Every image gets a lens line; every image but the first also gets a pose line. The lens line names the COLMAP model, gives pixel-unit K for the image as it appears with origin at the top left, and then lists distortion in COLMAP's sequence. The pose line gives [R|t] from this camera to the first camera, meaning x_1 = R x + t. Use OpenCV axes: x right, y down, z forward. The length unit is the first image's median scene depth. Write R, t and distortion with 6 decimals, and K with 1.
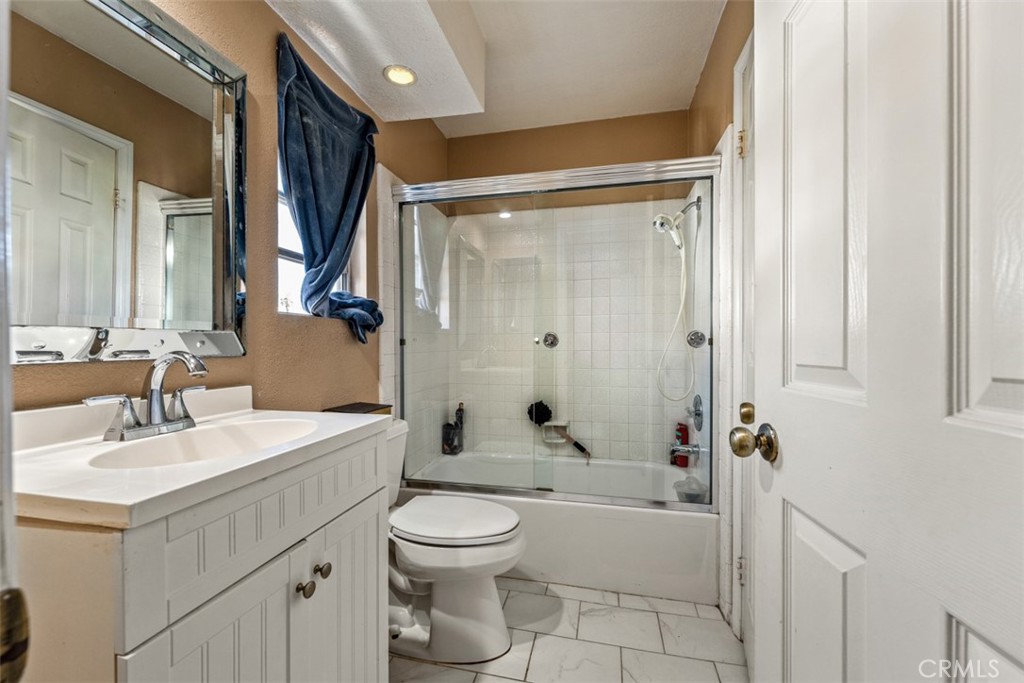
lens RADIAL K [[415.1, 0, 512.0], [0, 415.1, 346.1], [0, 0, 1]] dist [-0.000053, -0.000270]
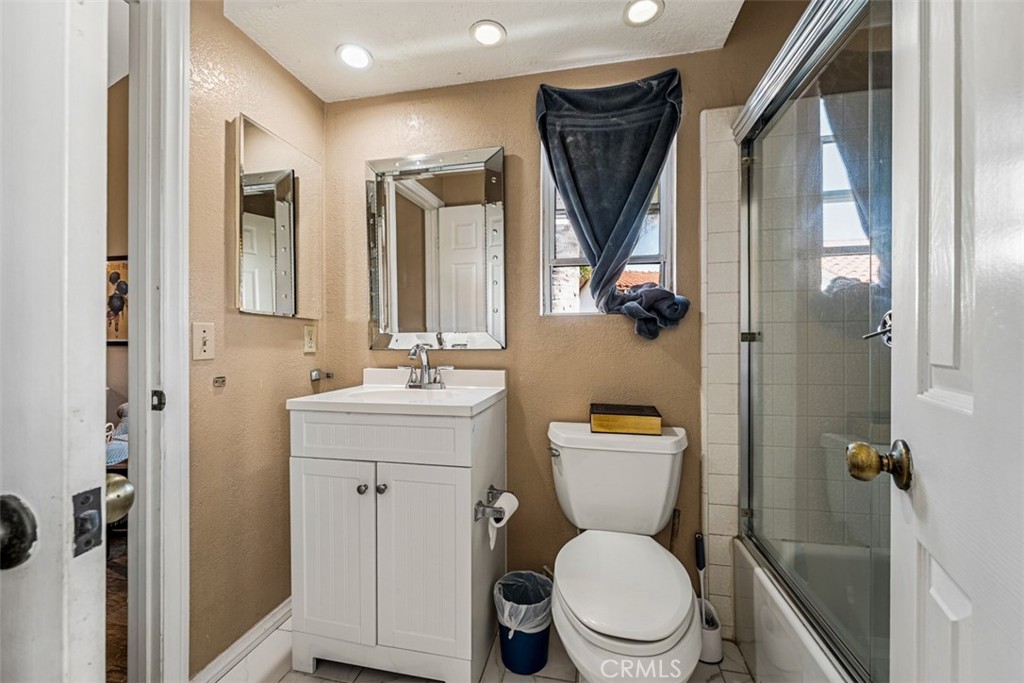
lens RADIAL K [[415.1, 0, 510.2], [0, 415.1, 338.9], [0, 0, 1]] dist [-0.000053, -0.000270]
pose [[0.018411, 0.004653, -0.999820, 0.663302], [0.000167, 0.999989, 0.004657, -0.015356], [0.999830, -0.000253, 0.018410, 0.888420]]
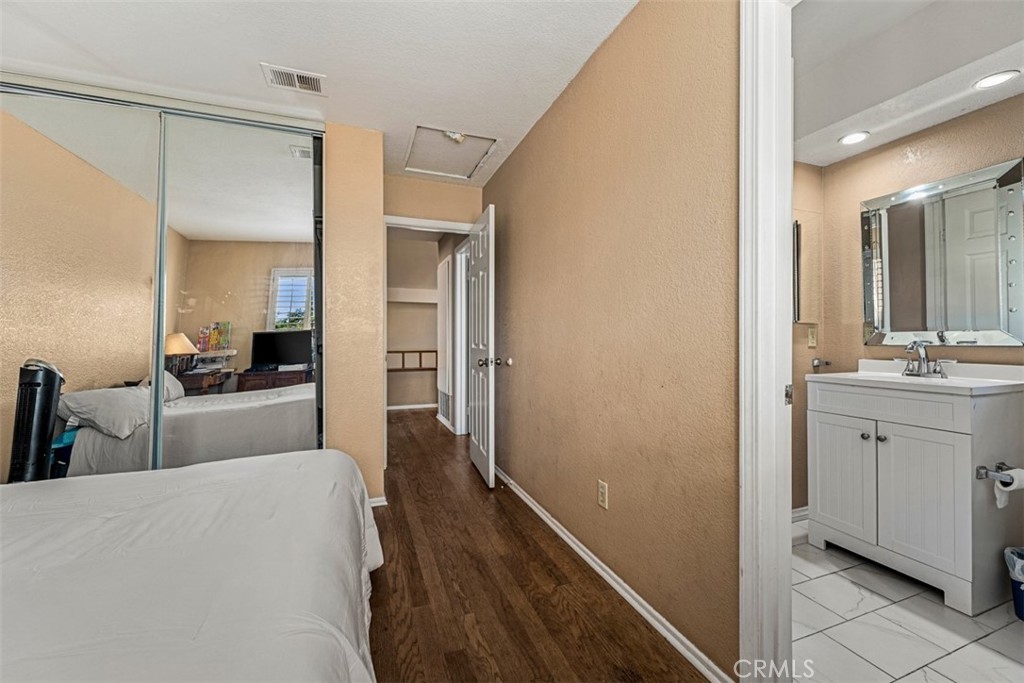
lens RADIAL K [[415.1, 0, 506.0], [0, 415.1, 338.4], [0, 0, 1]] dist [-0.000053, -0.000270]
pose [[-0.828750, 0.006153, -0.559586, 1.519410], [0.005912, 0.999980, 0.002240, -0.016319], [0.559588, -0.001451, -0.828770, 1.058164]]
